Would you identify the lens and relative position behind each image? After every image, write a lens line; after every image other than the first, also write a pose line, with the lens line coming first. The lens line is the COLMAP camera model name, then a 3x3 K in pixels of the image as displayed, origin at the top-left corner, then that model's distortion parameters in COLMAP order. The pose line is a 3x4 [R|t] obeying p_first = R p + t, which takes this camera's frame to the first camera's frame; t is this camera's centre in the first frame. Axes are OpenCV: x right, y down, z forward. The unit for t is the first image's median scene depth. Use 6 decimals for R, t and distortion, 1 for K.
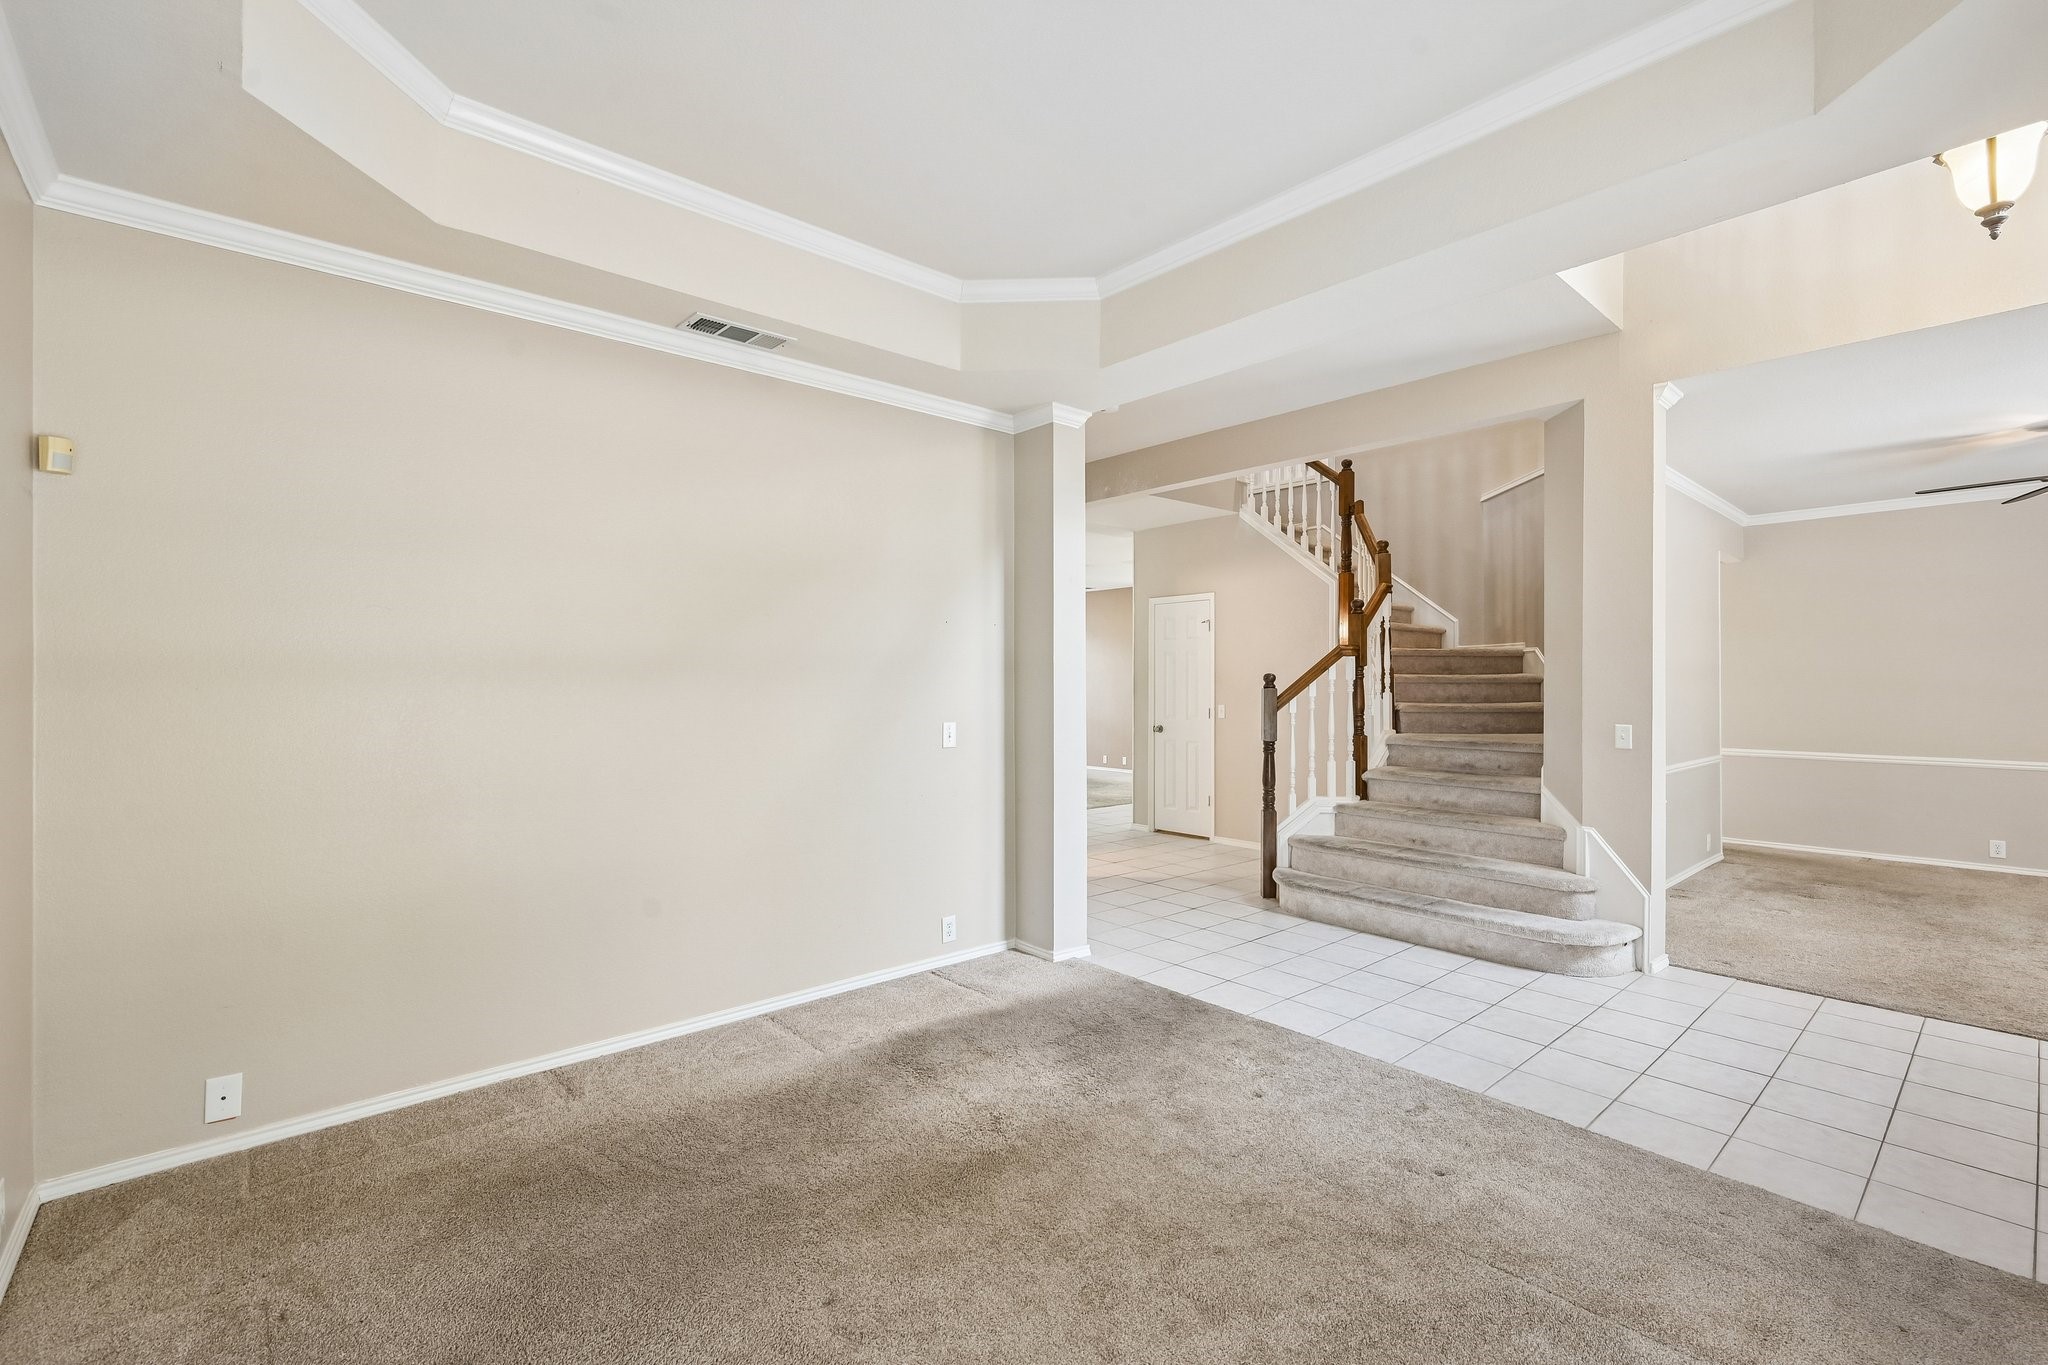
lens RADIAL K [[892.0, 0, 1026.3], [0, 892.0, 682.2], [0, 0, 1]] dist [0.001017, 0.000193]
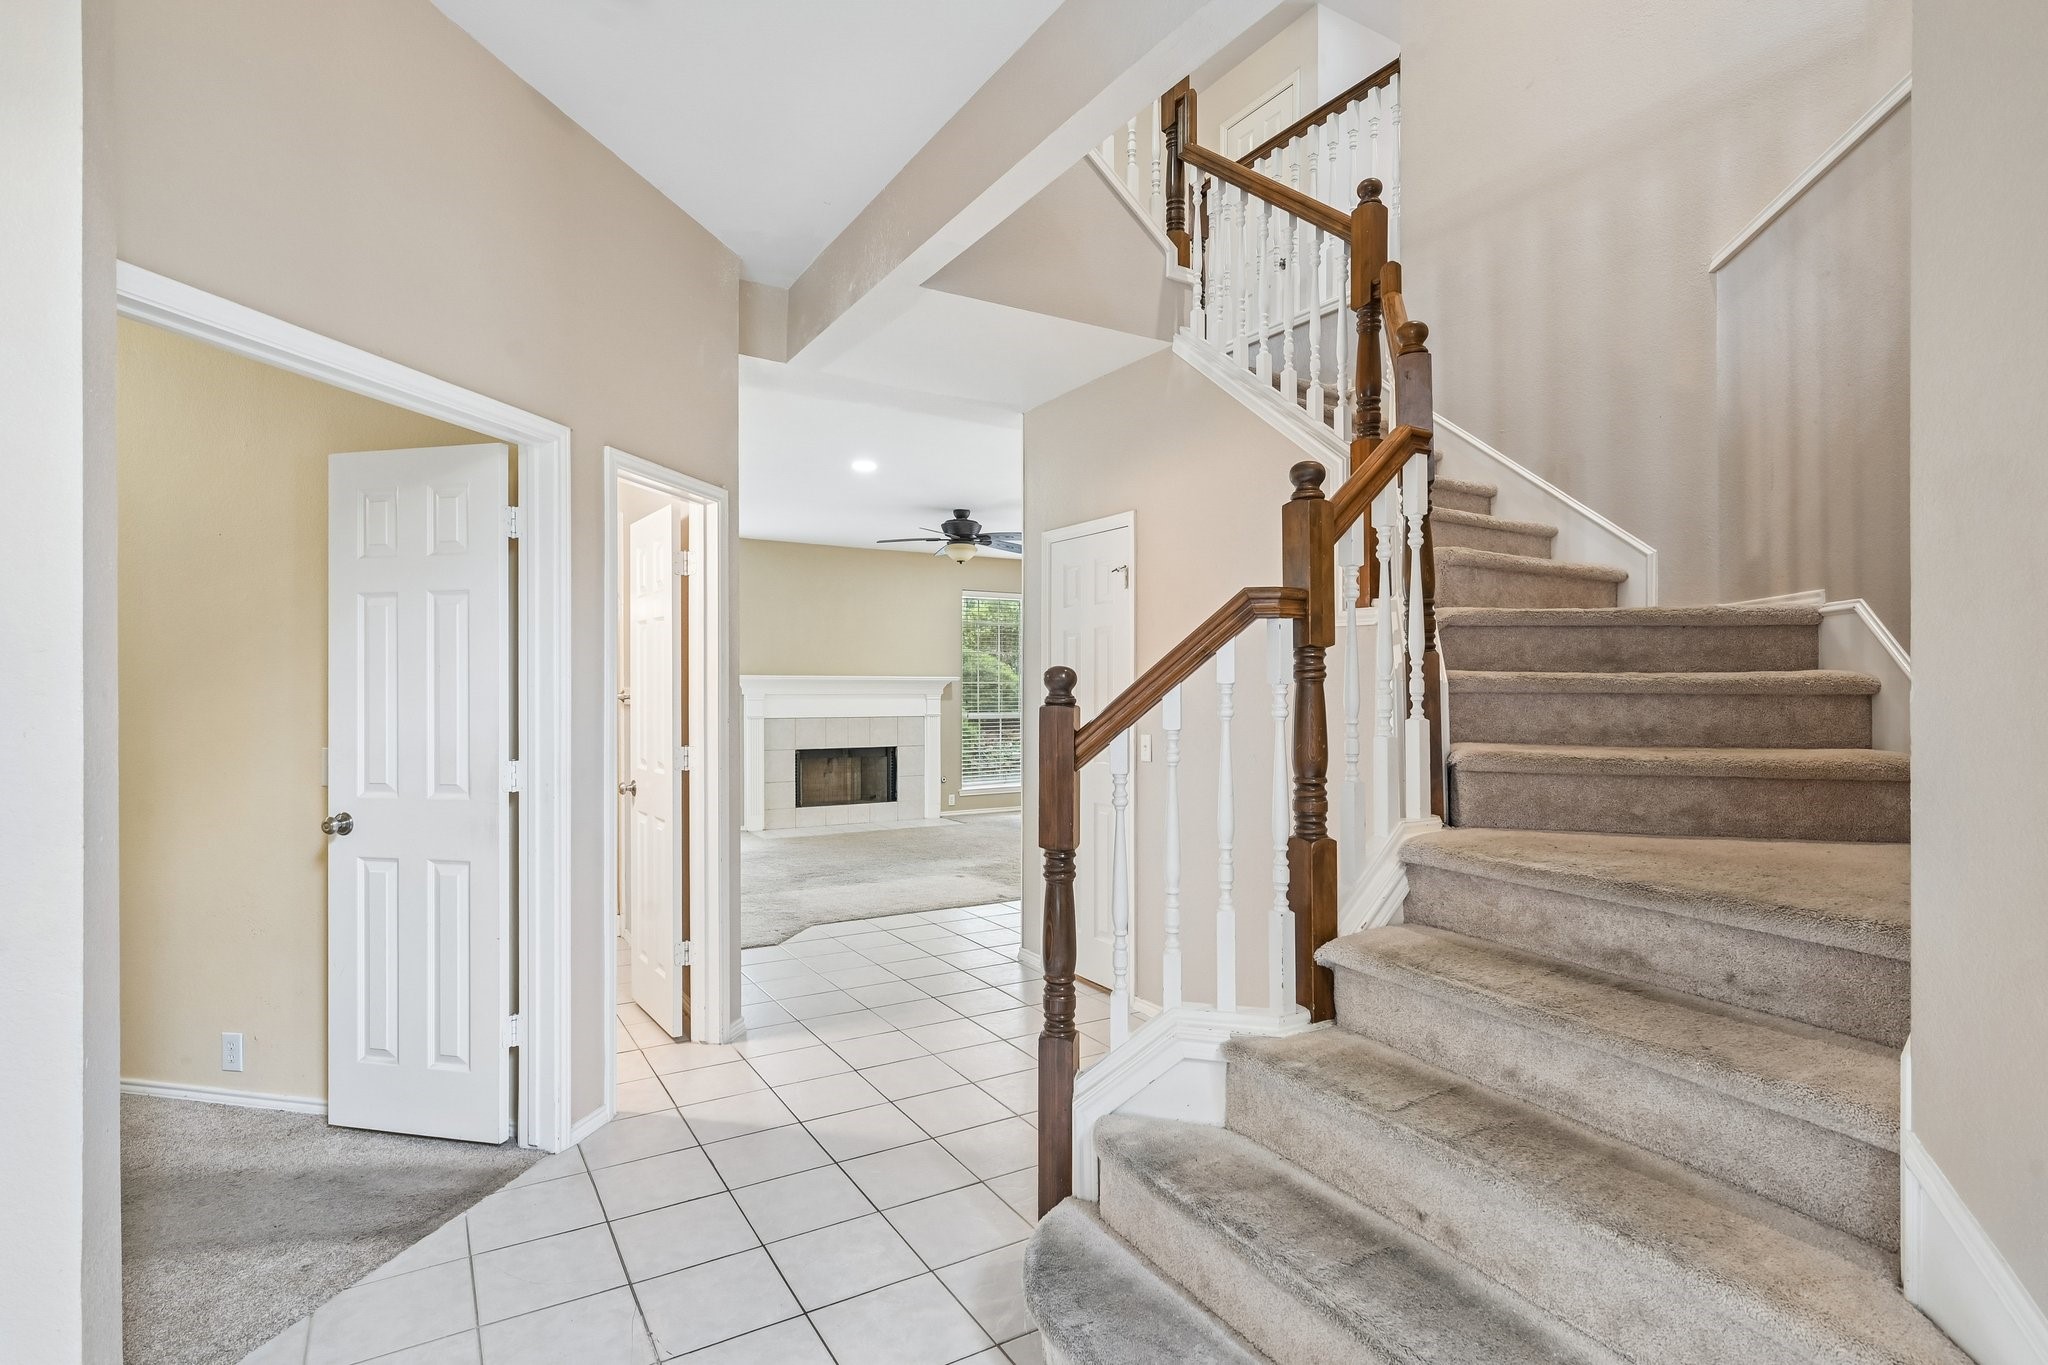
lens RADIAL K [[992.7, 0, 1021.5], [0, 992.7, 682.7], [0, 0, 1]] dist [-0.002739, -0.001493]
pose [[0.985969, 0.002261, -0.166915, 0.307330], [-0.002754, 0.999993, -0.002720, -0.001999], [0.166908, 0.003141, 0.985967, 0.555472]]
